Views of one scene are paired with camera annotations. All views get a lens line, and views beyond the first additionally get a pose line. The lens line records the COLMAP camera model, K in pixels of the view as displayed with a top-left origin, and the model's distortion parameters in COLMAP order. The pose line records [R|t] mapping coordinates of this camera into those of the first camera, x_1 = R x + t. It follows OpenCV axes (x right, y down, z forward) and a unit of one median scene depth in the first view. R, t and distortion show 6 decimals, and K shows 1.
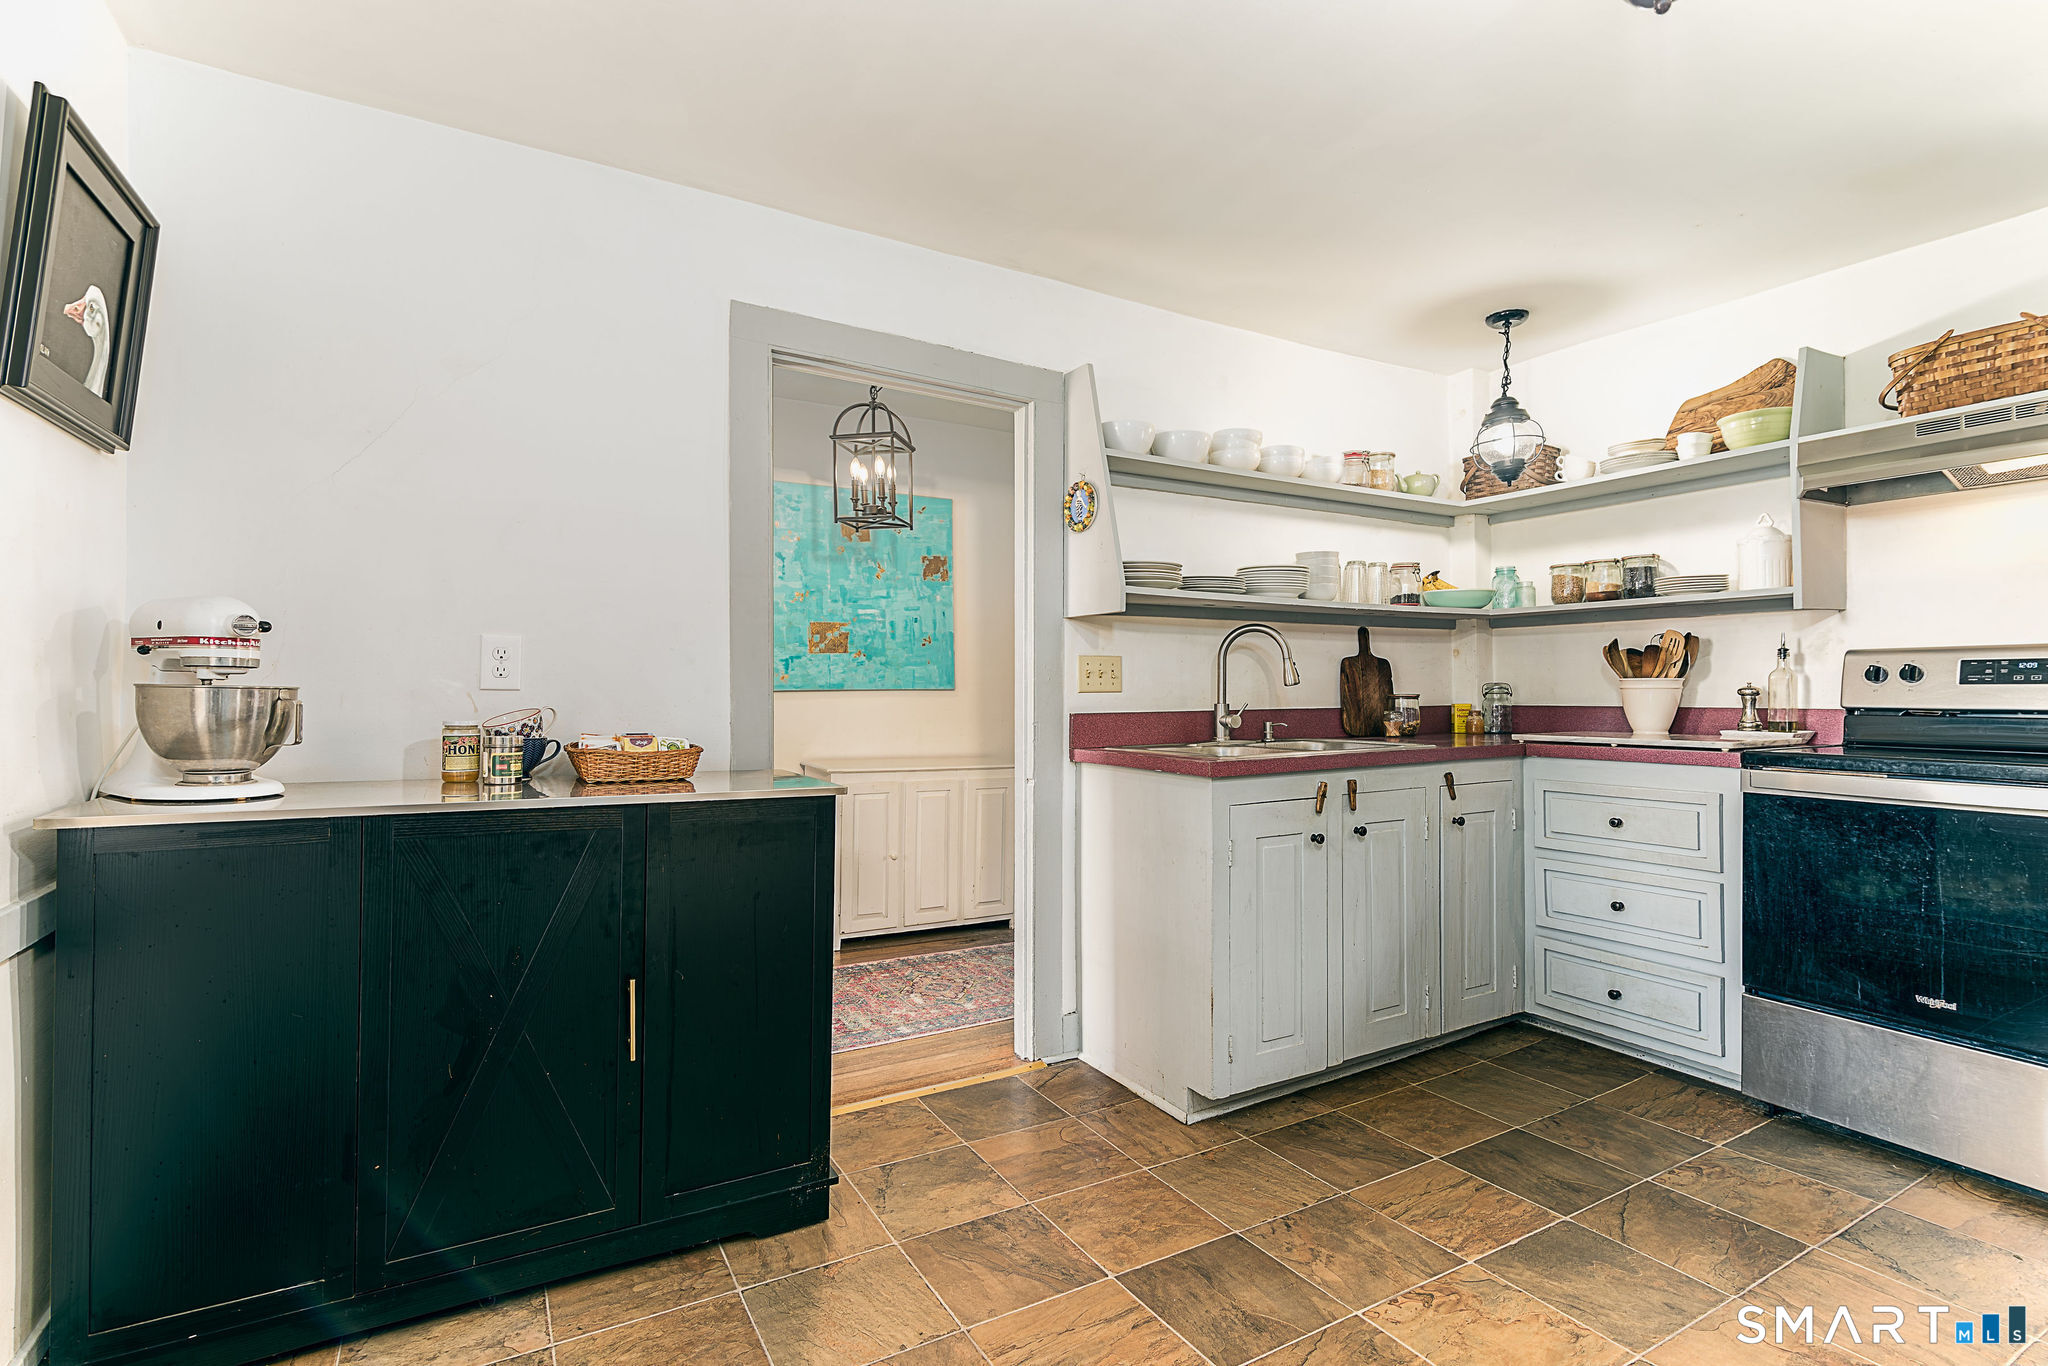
lens RADIAL K [[938.8, 0, 1019.6], [0, 938.8, 683.6], [0, 0, 1]] dist [-0.009327, 0.000574]
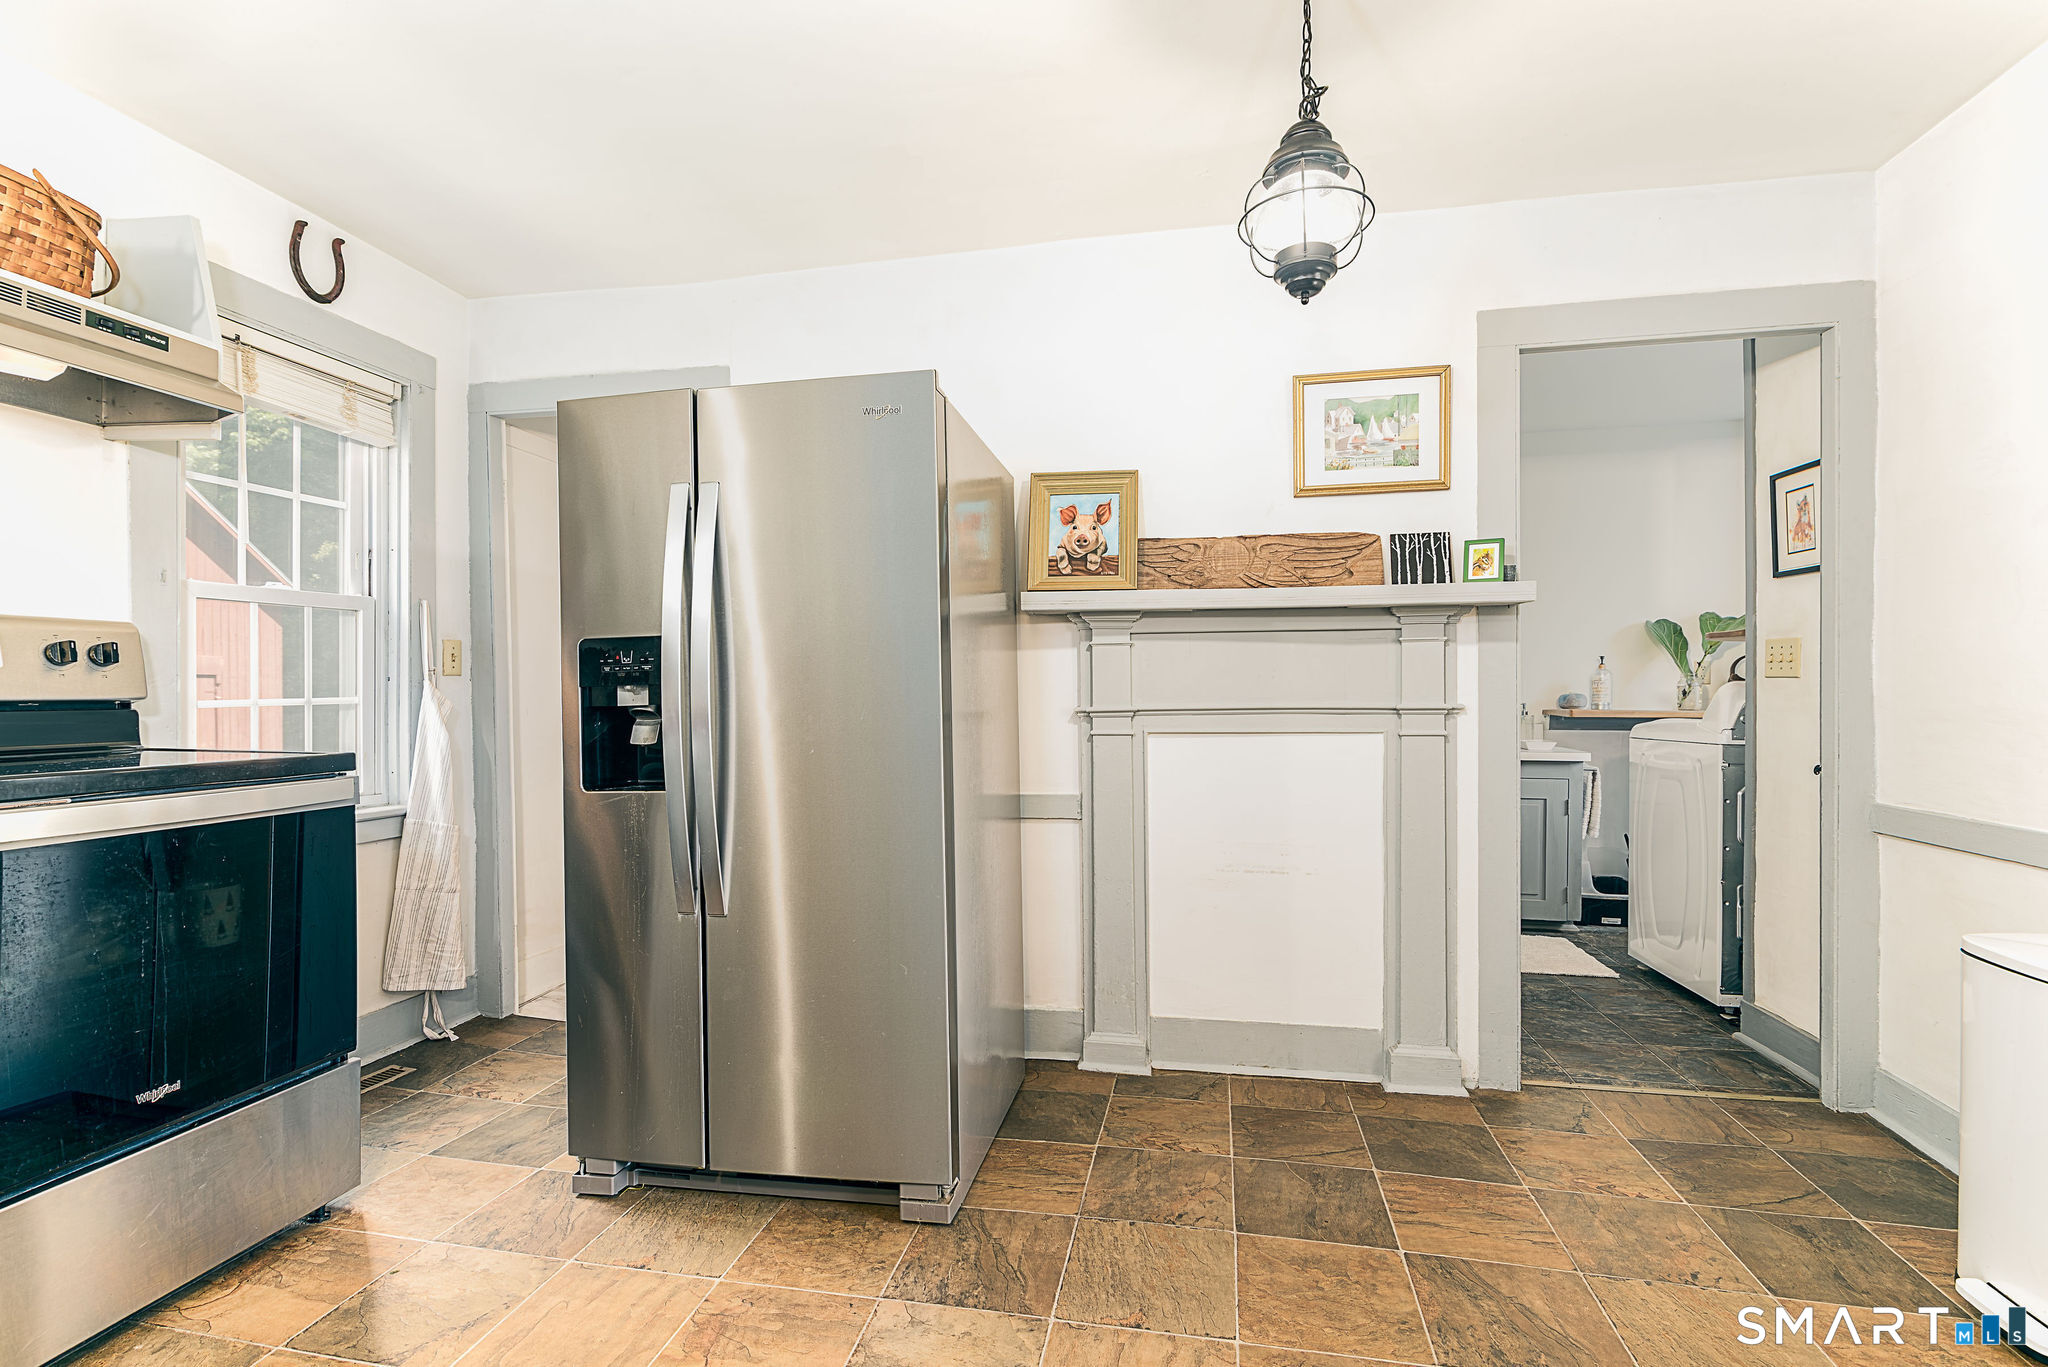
lens RADIAL K [[938.8, 0, 1026.1], [0, 938.8, 688.6], [0, 0, 1]] dist [-0.009327, 0.000574]
pose [[-0.756475, 0.004855, 0.654004, -0.239682], [0.001475, 0.999983, -0.005717, 0.039365], [-0.654021, -0.003360, -0.756469, 1.900908]]
